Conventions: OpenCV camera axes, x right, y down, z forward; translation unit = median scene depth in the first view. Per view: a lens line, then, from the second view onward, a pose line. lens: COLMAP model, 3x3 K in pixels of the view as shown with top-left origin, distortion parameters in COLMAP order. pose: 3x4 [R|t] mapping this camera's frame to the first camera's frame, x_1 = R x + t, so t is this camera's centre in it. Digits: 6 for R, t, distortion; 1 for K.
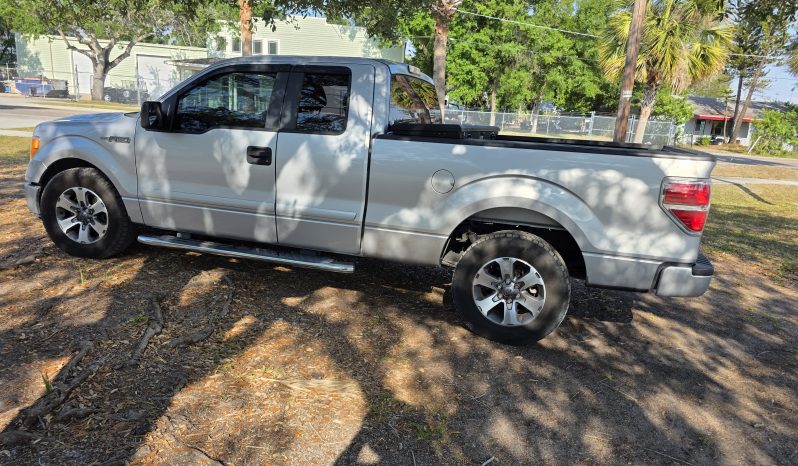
lens RADIAL K [[543.5, 0, 409.9], [0, 543.5, 238.5], [0, 0, 1]] dist [0.060054, -0.053628]
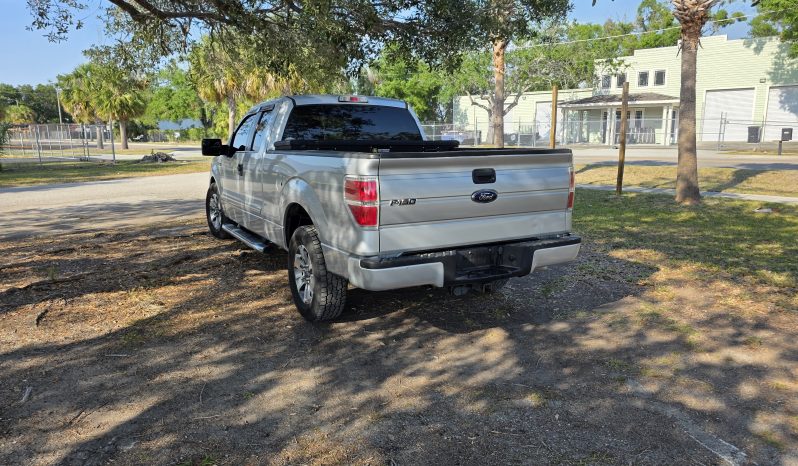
lens RADIAL K [[543.5, 0, 391.3], [0, 543.5, 239.1], [0, 0, 1]] dist [0.060054, -0.053628]
pose [[0.710512, 0.059675, -0.701150, 1.039127], [-0.106674, 0.994016, -0.023497, 0.025137], [0.695553, 0.091489, 0.712626, 0.242392]]
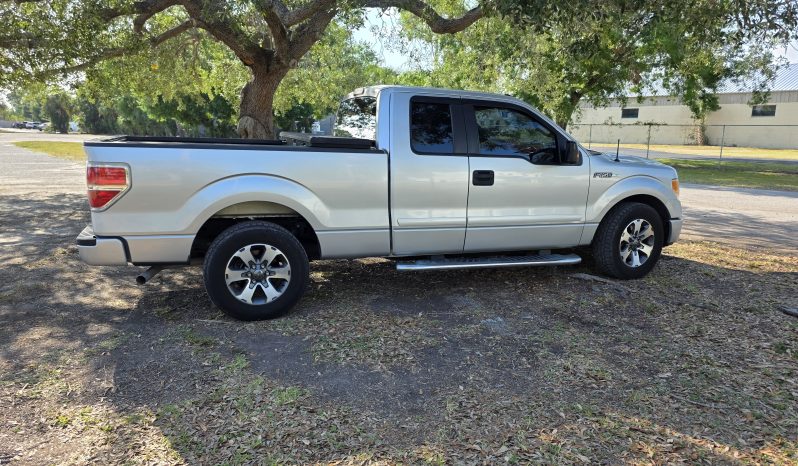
lens RADIAL K [[543.5, 0, 400.8], [0, 543.5, 233.9], [0, 0, 1]] dist [0.060054, -0.053628]
pose [[-0.796614, 0.028863, -0.603800, 0.700393], [-0.210860, 0.922852, 0.322309, -0.462845], [0.566520, 0.384073, -0.729070, 2.197850]]
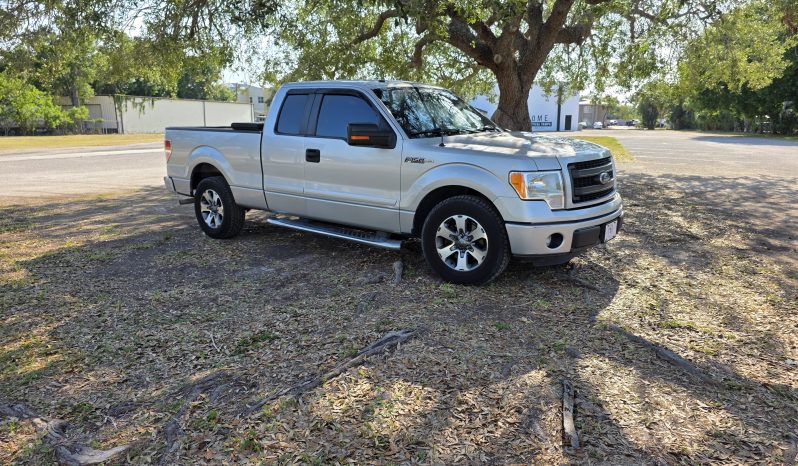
lens RADIAL K [[543.5, 0, 405.7], [0, 543.5, 233.6], [0, 0, 1]] dist [0.060054, -0.053628]
pose [[-0.930931, -0.135965, 0.338940, -0.826244], [0.024673, 0.902572, 0.429832, -0.637002], [-0.364360, 0.408507, -0.836878, 2.533384]]
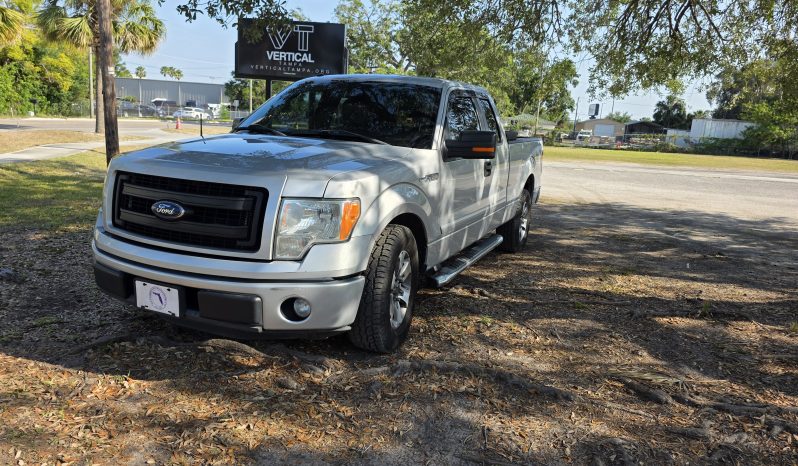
lens RADIAL K [[543.5, 0, 406.0], [0, 543.5, 218.1], [0, 0, 1]] dist [0.060054, -0.053628]
pose [[0.125509, -0.231813, 0.964630, -1.444143], [0.177534, 0.961871, 0.208051, -0.321033], [-0.976079, 0.145142, 0.161878, 0.972839]]
